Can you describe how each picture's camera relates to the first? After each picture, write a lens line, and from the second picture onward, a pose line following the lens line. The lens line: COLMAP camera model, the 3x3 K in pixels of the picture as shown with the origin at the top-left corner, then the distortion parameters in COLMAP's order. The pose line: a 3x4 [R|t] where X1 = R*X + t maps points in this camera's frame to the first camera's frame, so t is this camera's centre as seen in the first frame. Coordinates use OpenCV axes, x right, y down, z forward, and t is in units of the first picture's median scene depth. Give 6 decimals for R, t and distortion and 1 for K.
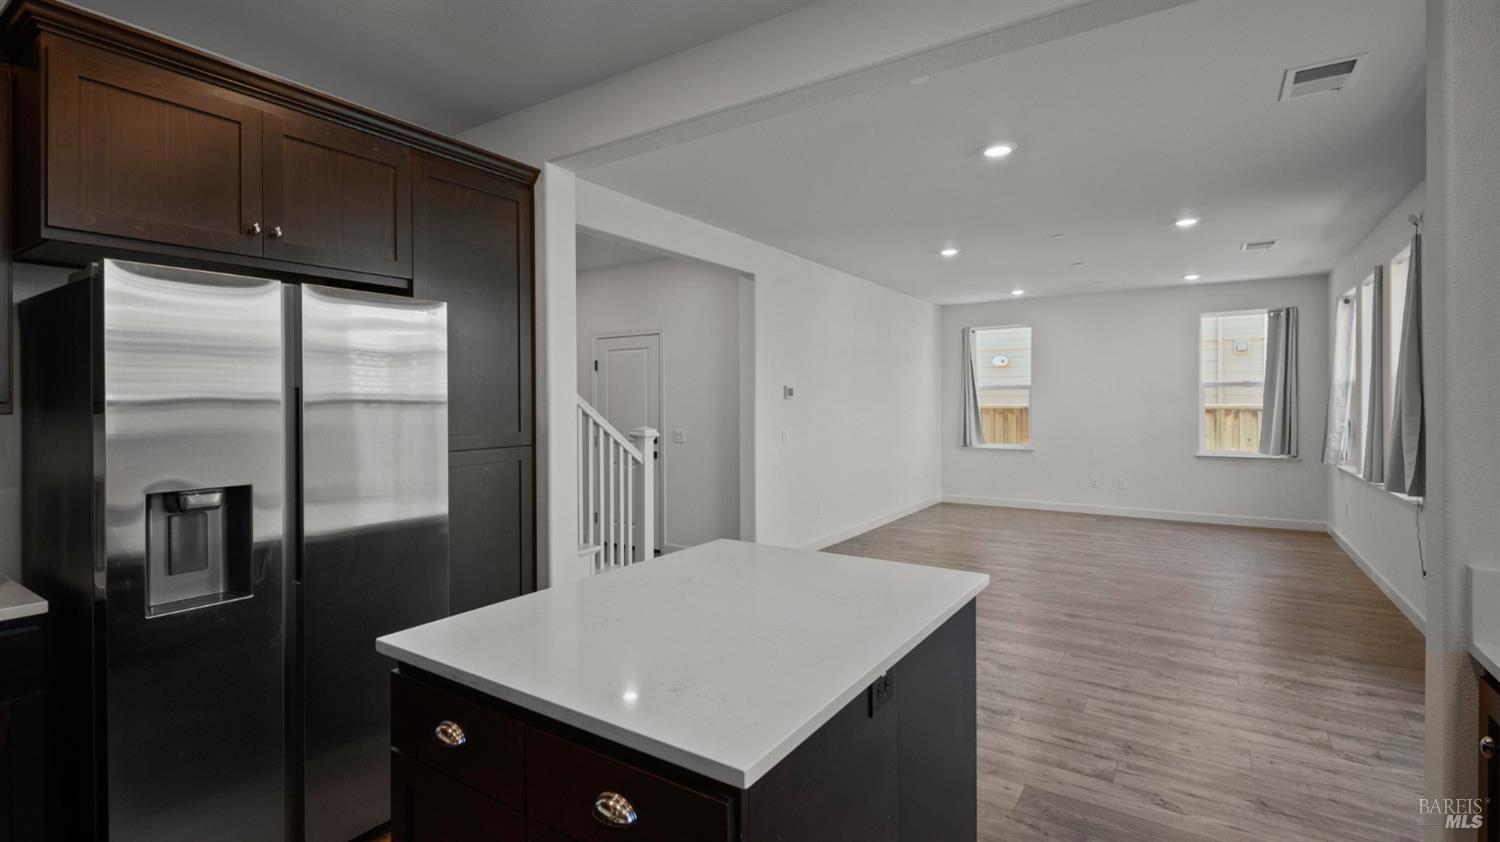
lens RADIAL K [[678.2, 0, 752.0], [0, 678.2, 412.1], [0, 0, 1]] dist [0.004509, -0.000865]
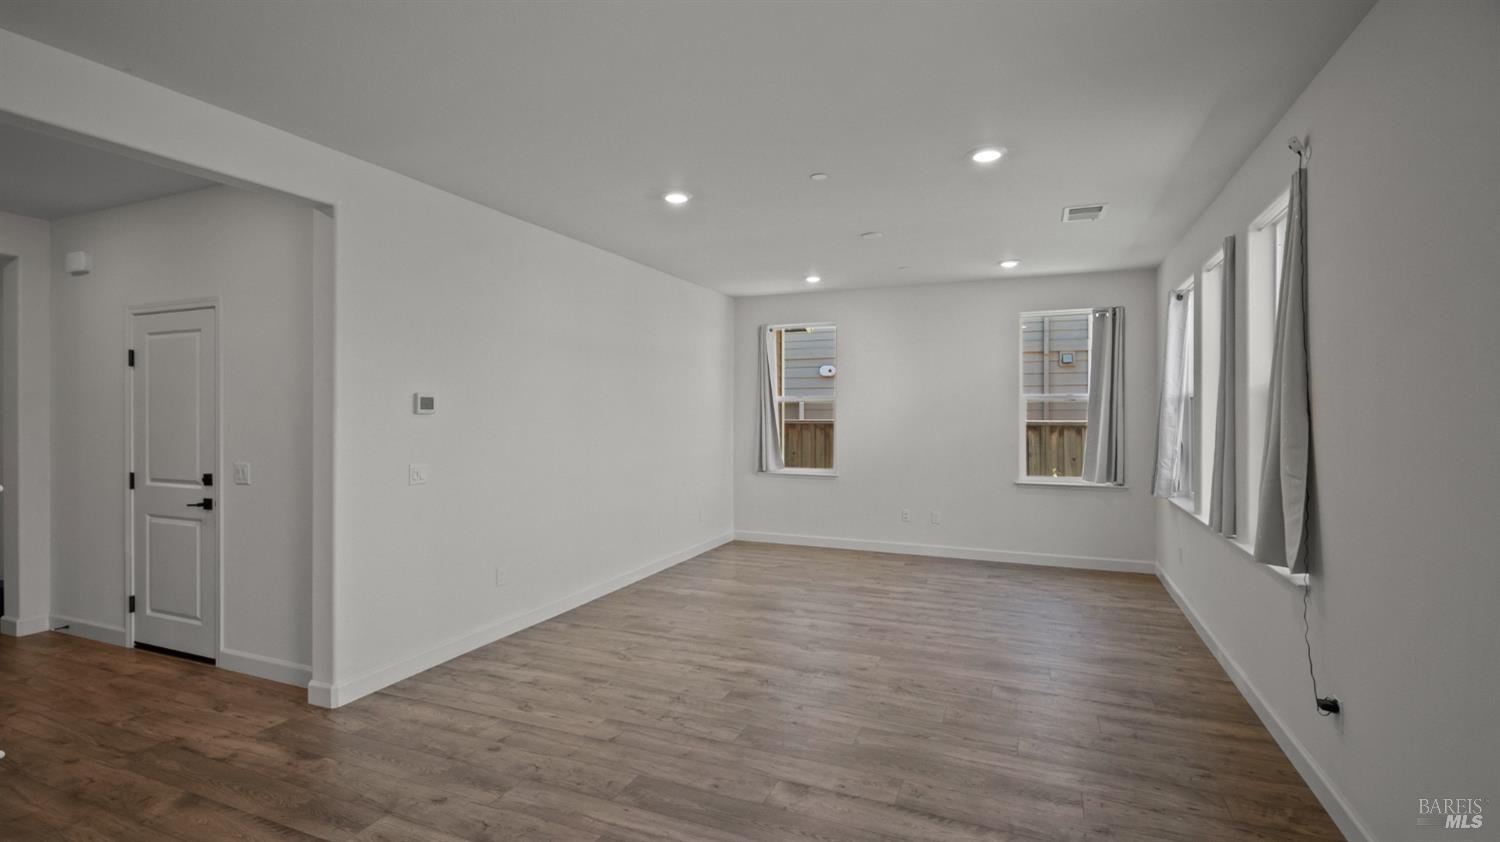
lens RADIAL K [[683.3, 0, 750.0], [0, 683.3, 421.0], [0, 0, 1]] dist [0.011288, 0.000006]
pose [[0.982410, 0.002997, 0.186712, 0.213649], [-0.002400, 0.999991, -0.003423, -0.010393], [-0.186721, 0.002915, 0.982409, 0.285848]]
